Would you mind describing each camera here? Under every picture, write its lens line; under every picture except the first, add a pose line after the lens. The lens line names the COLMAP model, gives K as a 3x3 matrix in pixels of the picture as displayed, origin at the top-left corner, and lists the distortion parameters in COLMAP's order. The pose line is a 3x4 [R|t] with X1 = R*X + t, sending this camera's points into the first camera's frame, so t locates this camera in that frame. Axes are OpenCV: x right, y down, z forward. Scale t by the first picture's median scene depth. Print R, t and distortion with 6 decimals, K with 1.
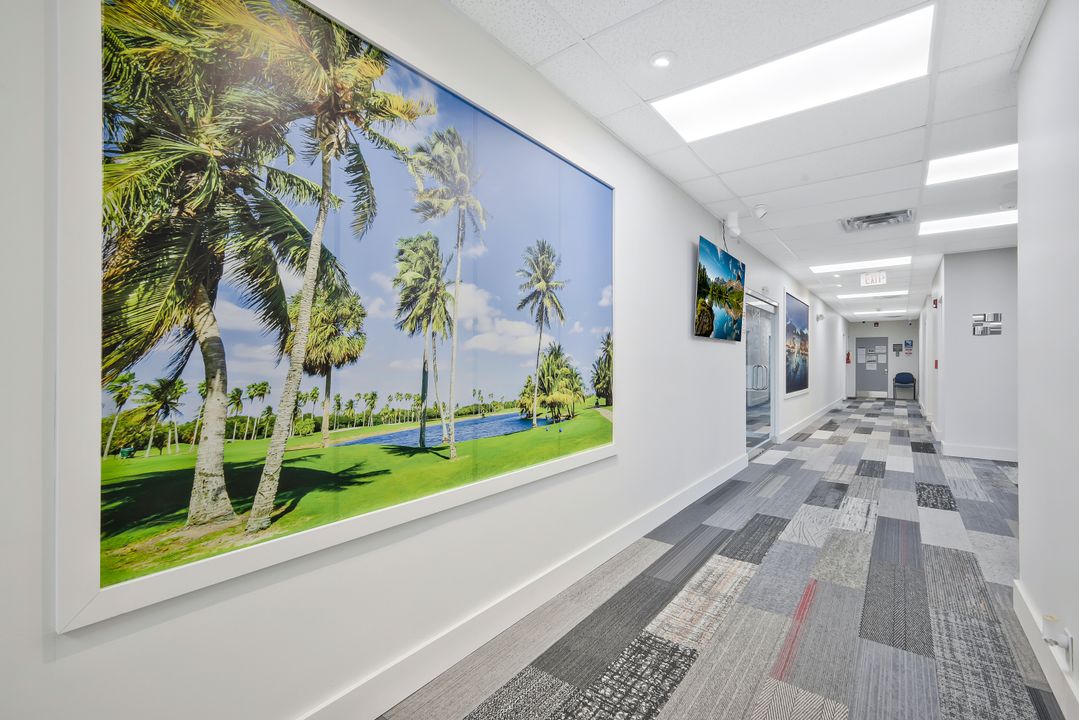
lens RADIAL K [[466.1, 0, 536.4], [0, 466.1, 357.0], [0, 0, 1]] dist [0.002978, 0.000062]
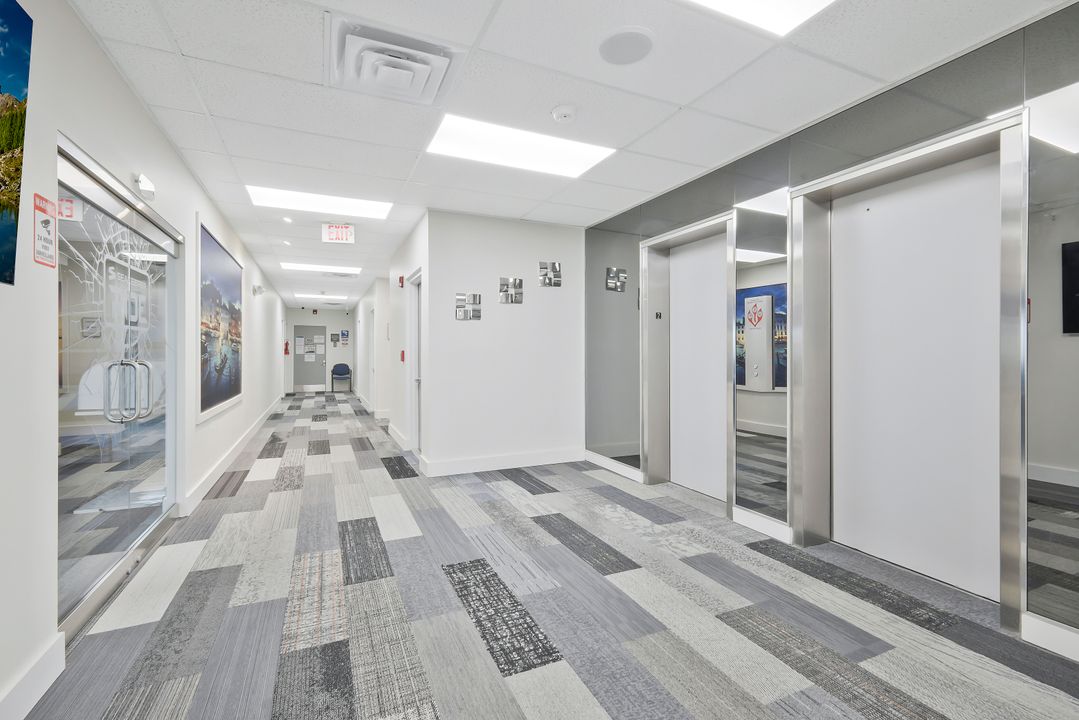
lens RADIAL K [[477.7, 0, 541.3], [0, 477.7, 354.9], [0, 0, 1]] dist [0.007254, -0.000564]
pose [[0.458938, -0.005339, 0.888452, 0.150001], [-0.008592, 0.999909, 0.010447, 0.001969], [-0.888427, -0.012428, 0.458850, 0.266545]]
